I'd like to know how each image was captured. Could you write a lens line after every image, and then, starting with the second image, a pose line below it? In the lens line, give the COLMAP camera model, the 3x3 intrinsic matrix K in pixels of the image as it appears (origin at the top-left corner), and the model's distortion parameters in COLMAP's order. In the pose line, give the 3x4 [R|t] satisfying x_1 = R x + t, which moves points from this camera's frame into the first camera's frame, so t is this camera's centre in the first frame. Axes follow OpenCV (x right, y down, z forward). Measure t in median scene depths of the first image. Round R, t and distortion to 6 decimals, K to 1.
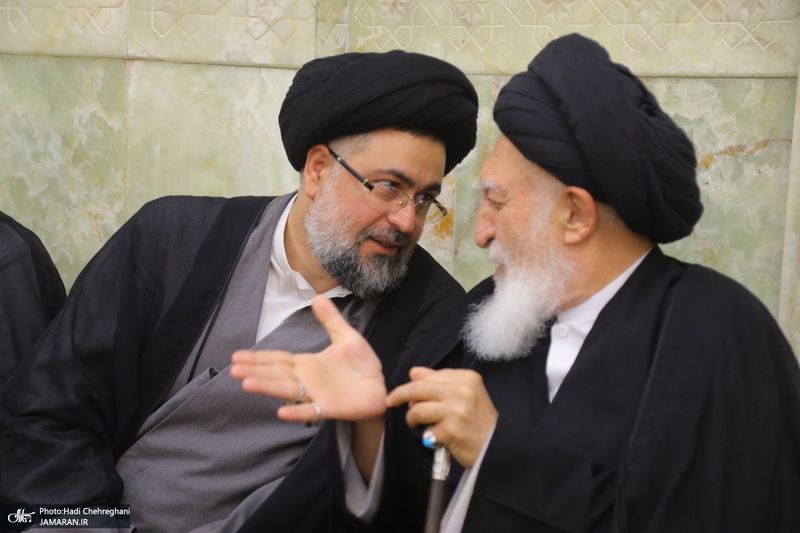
lens RADIAL K [[1469.3, 0, 397.4], [0, 1469.3, 270.3], [0, 0, 1]] dist [0.296785, 0.000000]
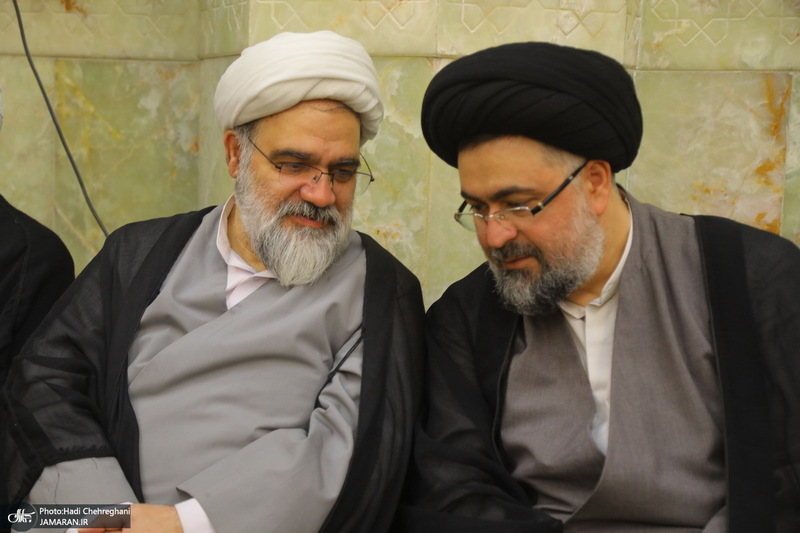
lens RADIAL K [[1469.3, 0, 395.0], [0, 1469.3, 270.5], [0, 0, 1]] dist [0.296785, 0.000000]
pose [[0.985322, -0.016588, 0.169895, -0.350950], [0.018704, 0.999766, -0.010860, -0.005183], [-0.169676, 0.013878, 0.985402, 0.134058]]
